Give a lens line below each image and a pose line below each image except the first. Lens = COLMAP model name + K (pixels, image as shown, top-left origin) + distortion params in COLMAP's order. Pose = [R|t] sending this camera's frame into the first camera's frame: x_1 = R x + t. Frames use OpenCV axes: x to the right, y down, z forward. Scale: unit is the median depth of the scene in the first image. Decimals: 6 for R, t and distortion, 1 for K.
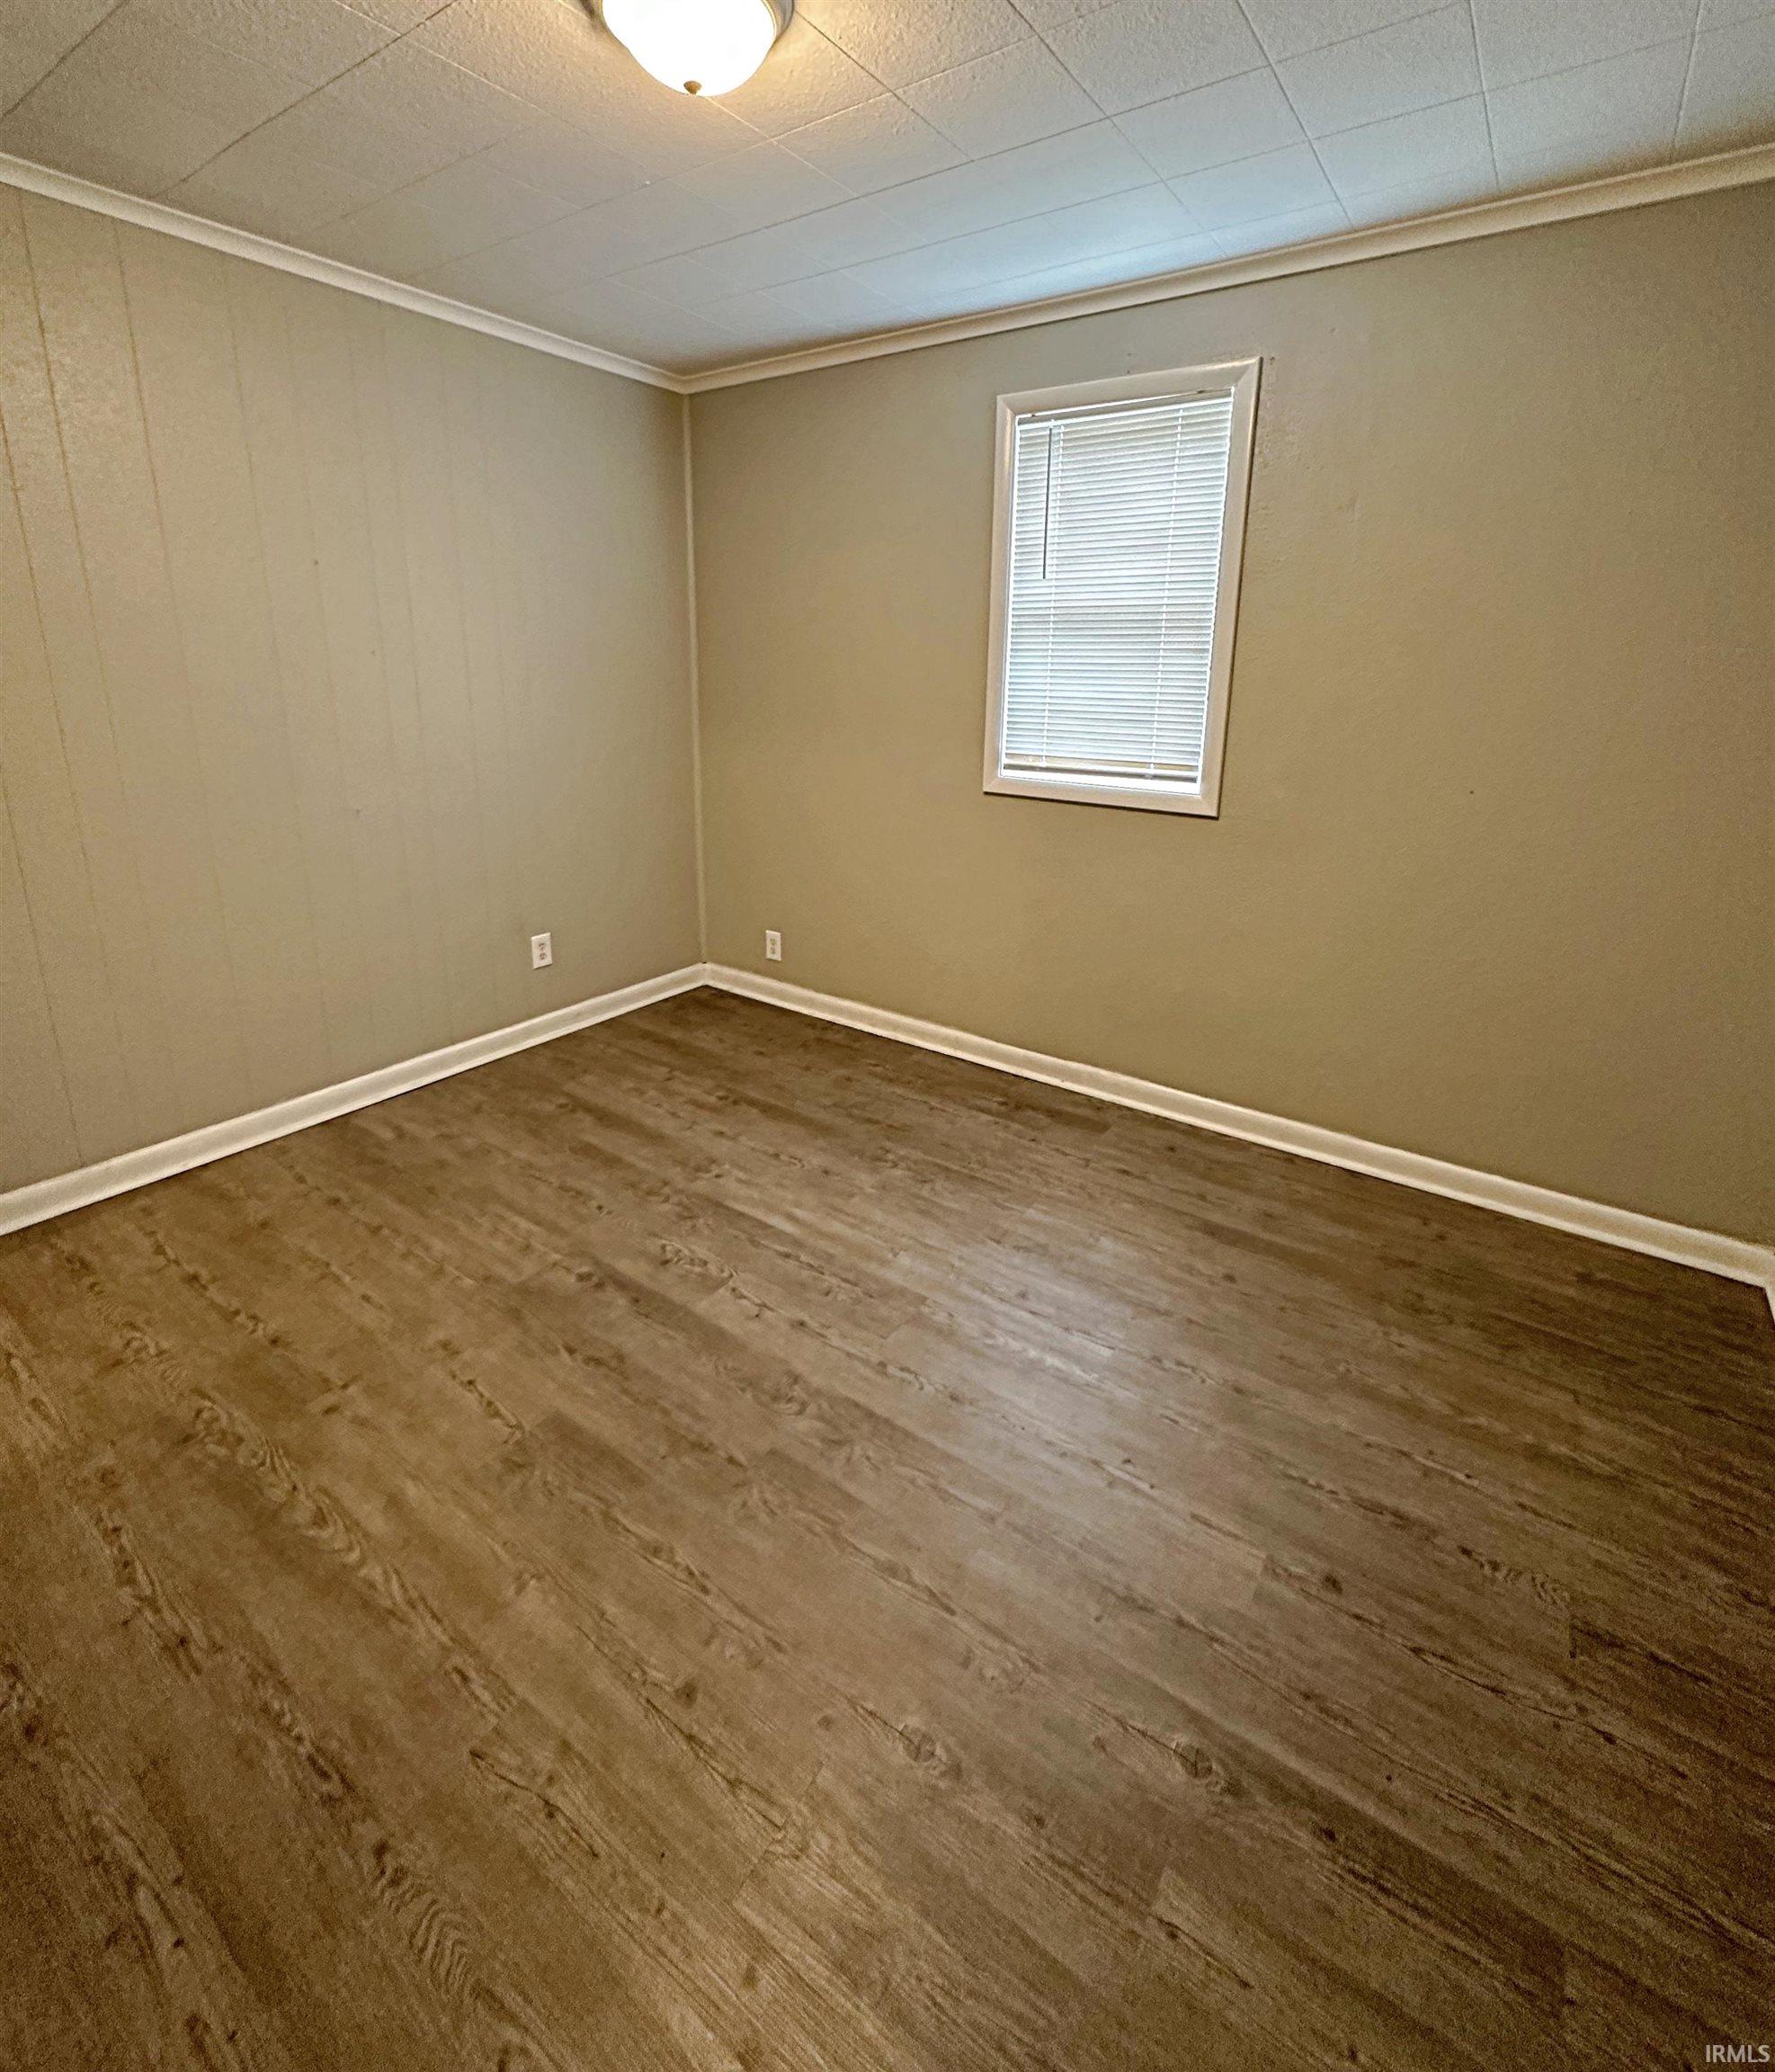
lens RADIAL K [[902.3, 0, 890.2], [0, 902.3, 1039.4], [0, 0, 1]] dist [-0.005682, 0.001344]
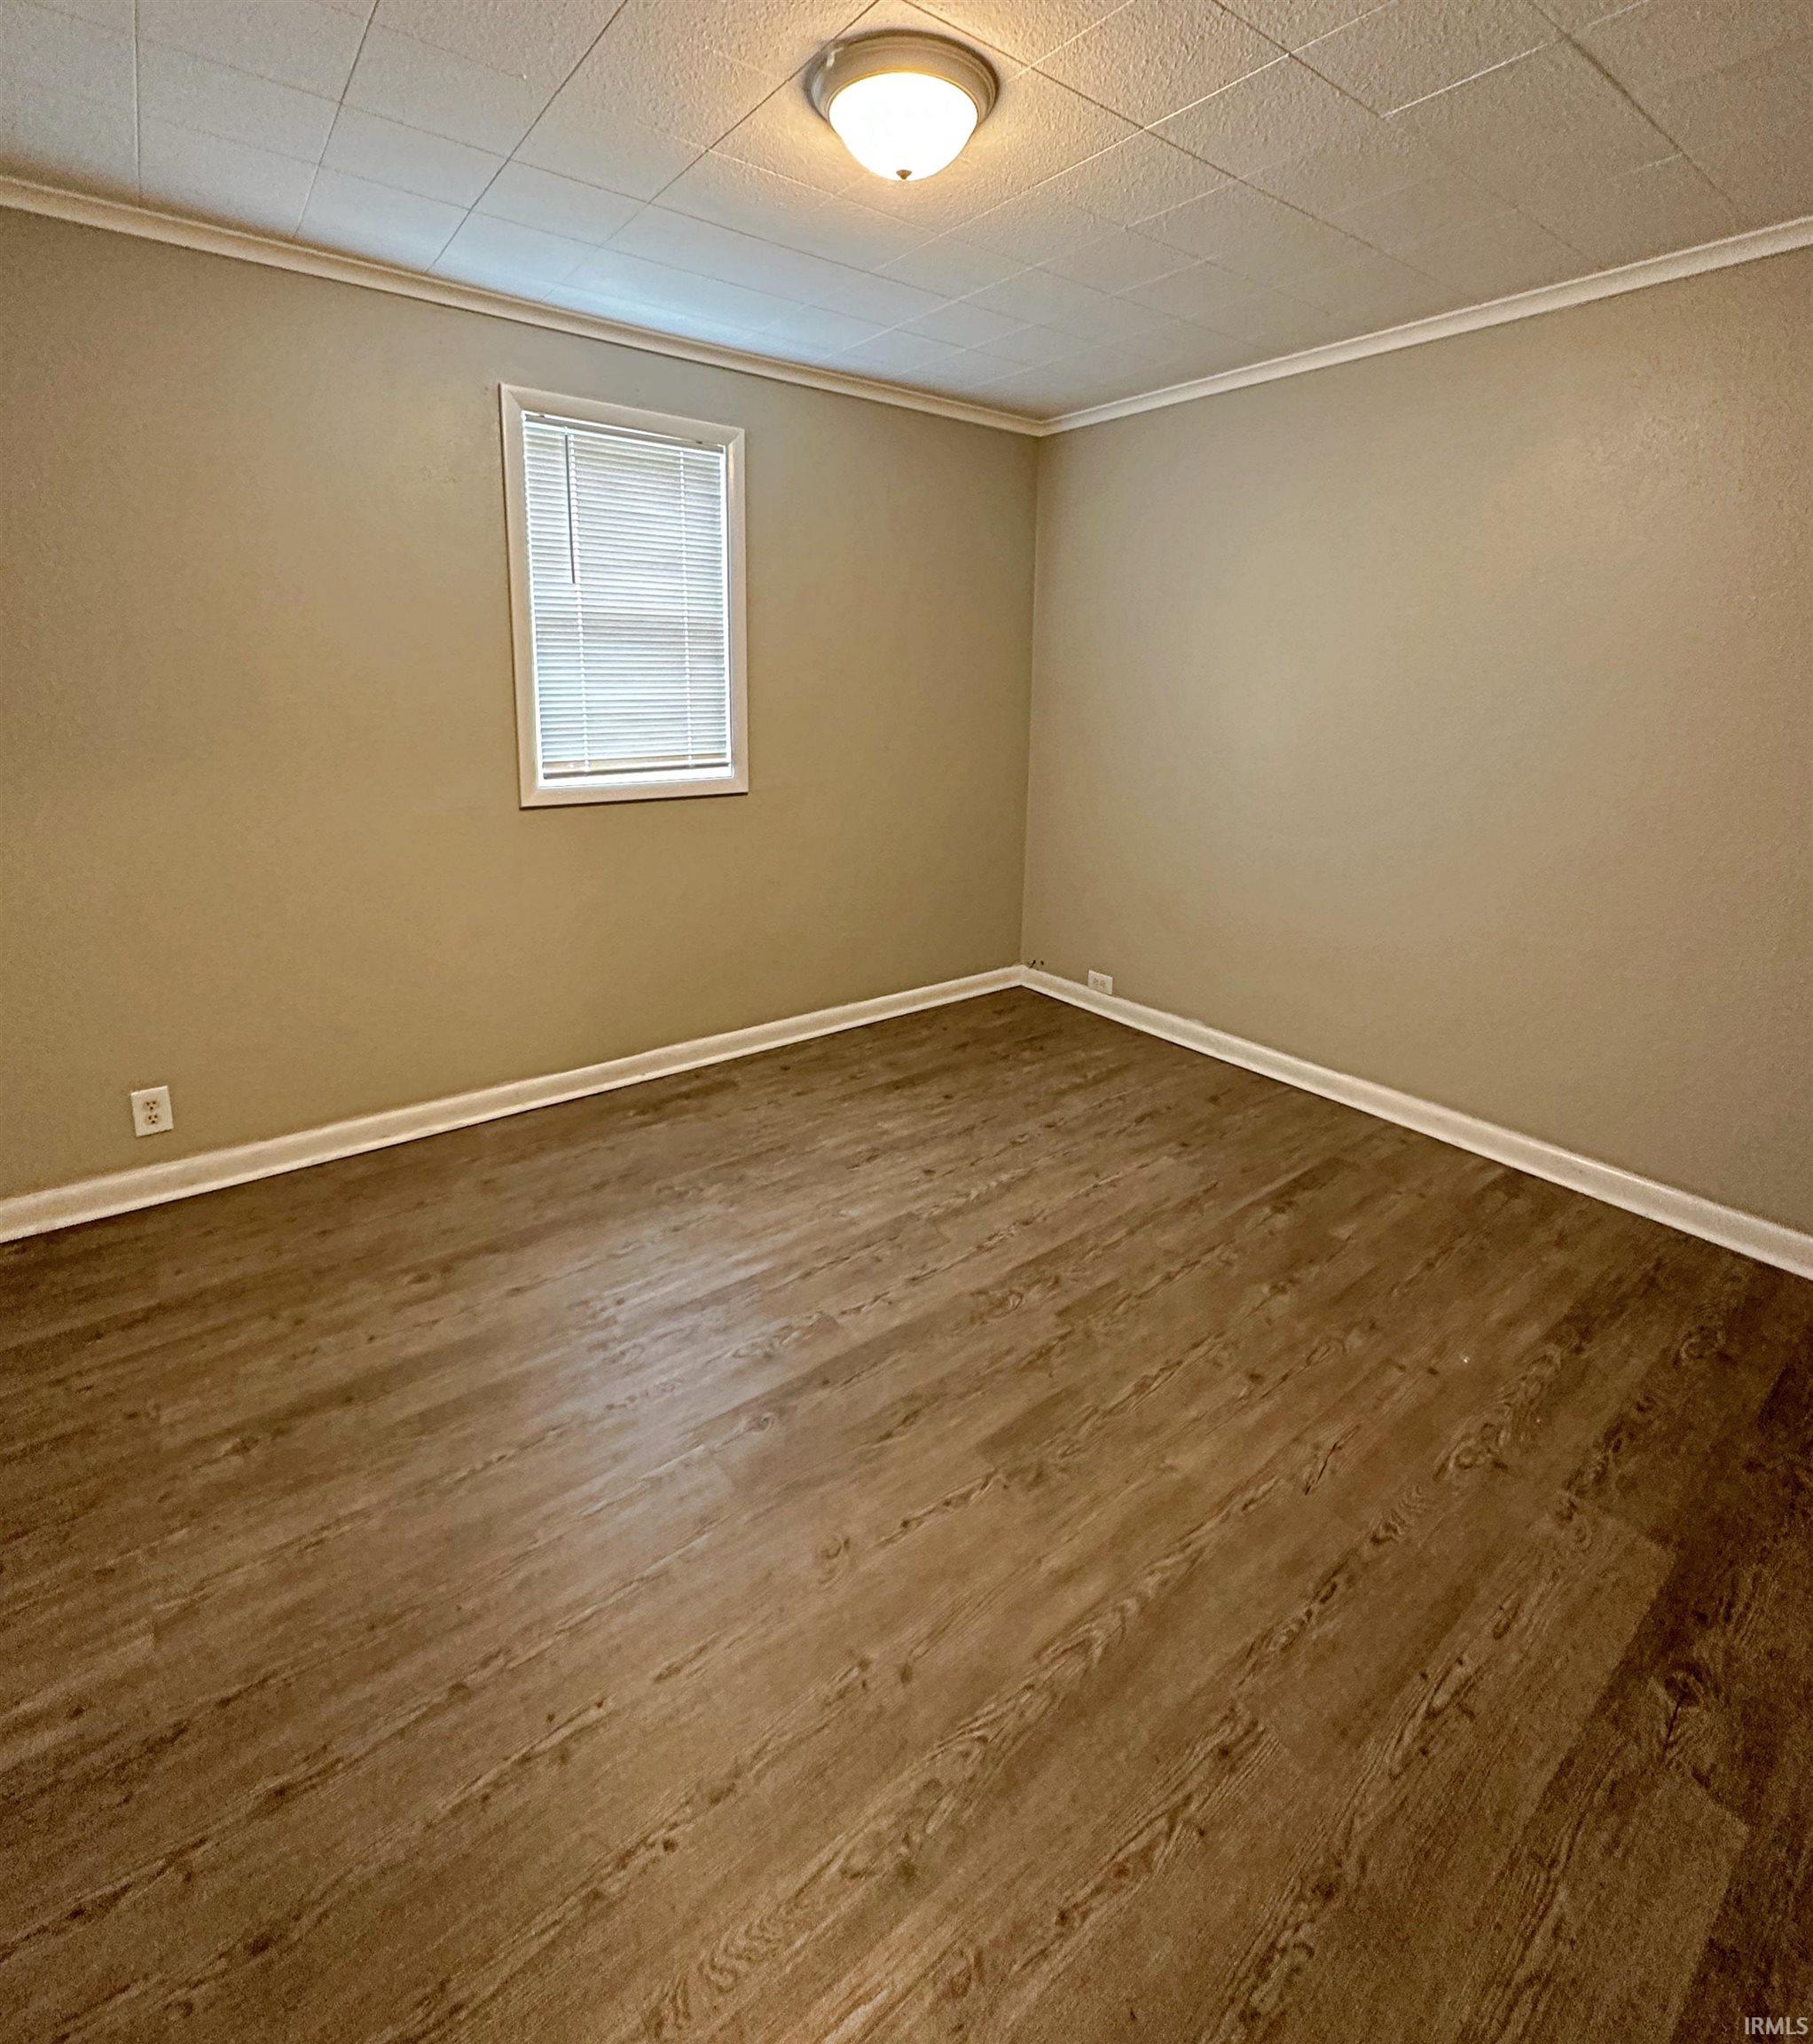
lens RADIAL K [[924.6, 0, 913.5], [0, 924.6, 1021.4], [0, 0, 1]] dist [-0.004138, 0.001422]
pose [[0.292886, -0.350930, 0.889419, -0.922977], [0.359380, 0.902408, 0.237711, -0.215558], [-0.886038, 0.250016, 0.390420, 0.460846]]
